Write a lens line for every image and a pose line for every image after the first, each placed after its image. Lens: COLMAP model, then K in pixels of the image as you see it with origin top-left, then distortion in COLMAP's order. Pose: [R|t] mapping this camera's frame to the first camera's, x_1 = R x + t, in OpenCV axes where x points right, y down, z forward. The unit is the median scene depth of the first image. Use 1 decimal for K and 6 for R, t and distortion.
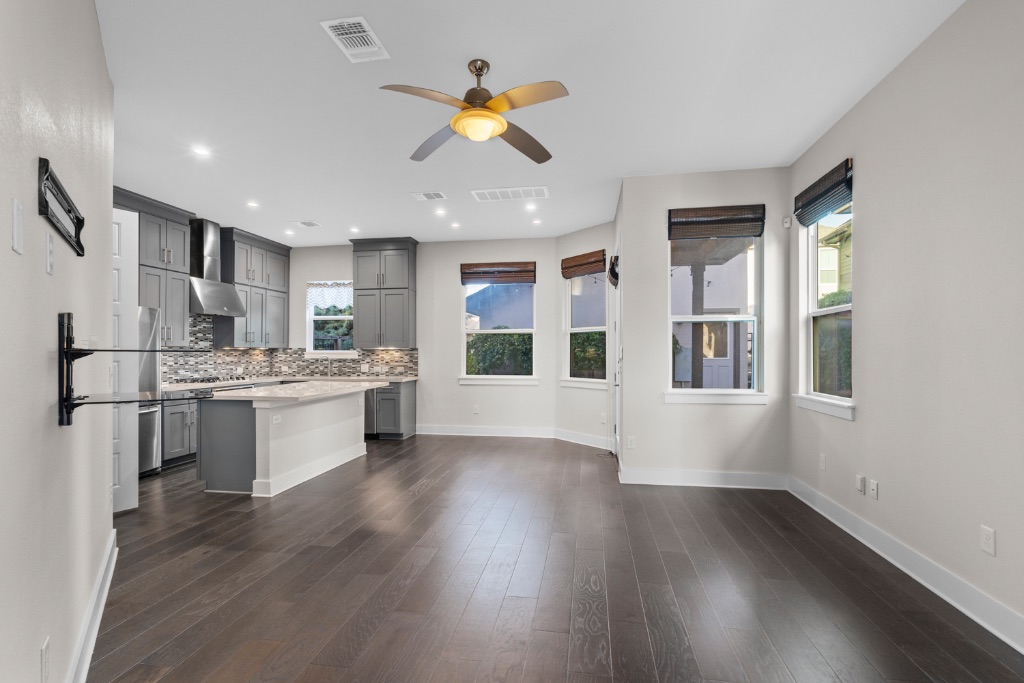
lens RADIAL K [[468.7, 0, 510.3], [0, 468.7, 352.6], [0, 0, 1]] dist [-0.002013, 0.000320]
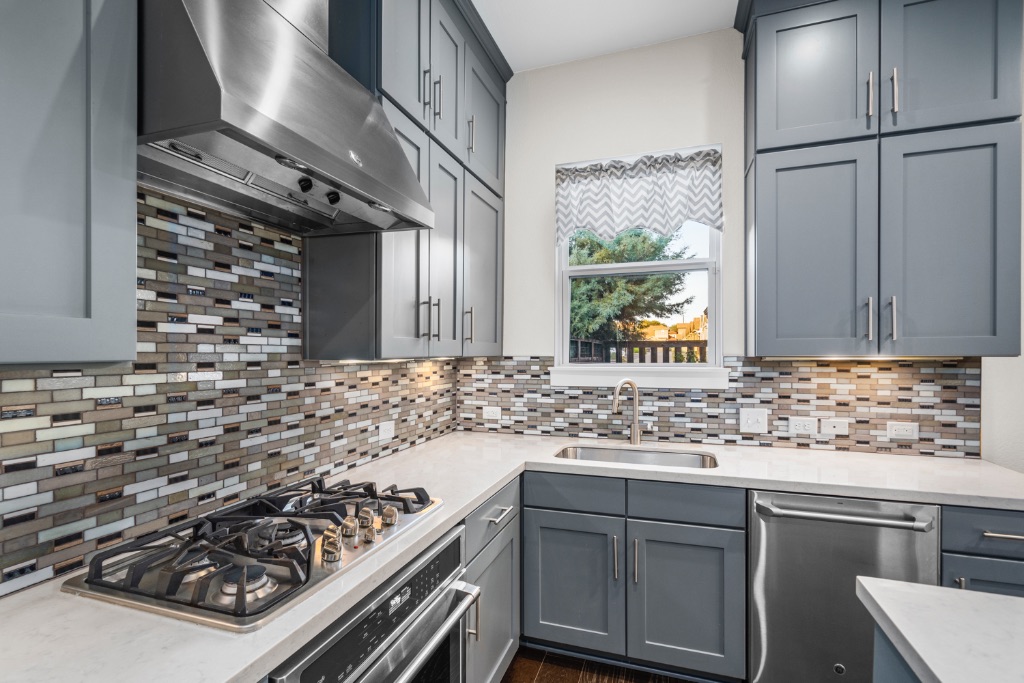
lens RADIAL K [[468.7, 0, 510.3], [0, 468.7, 352.6], [0, 0, 1]] dist [-0.002013, 0.000320]
pose [[0.981829, -0.004560, -0.189713, -0.411453], [0.003774, 0.999983, -0.004505, -0.011074], [0.189730, 0.003707, 0.981829, 0.667654]]
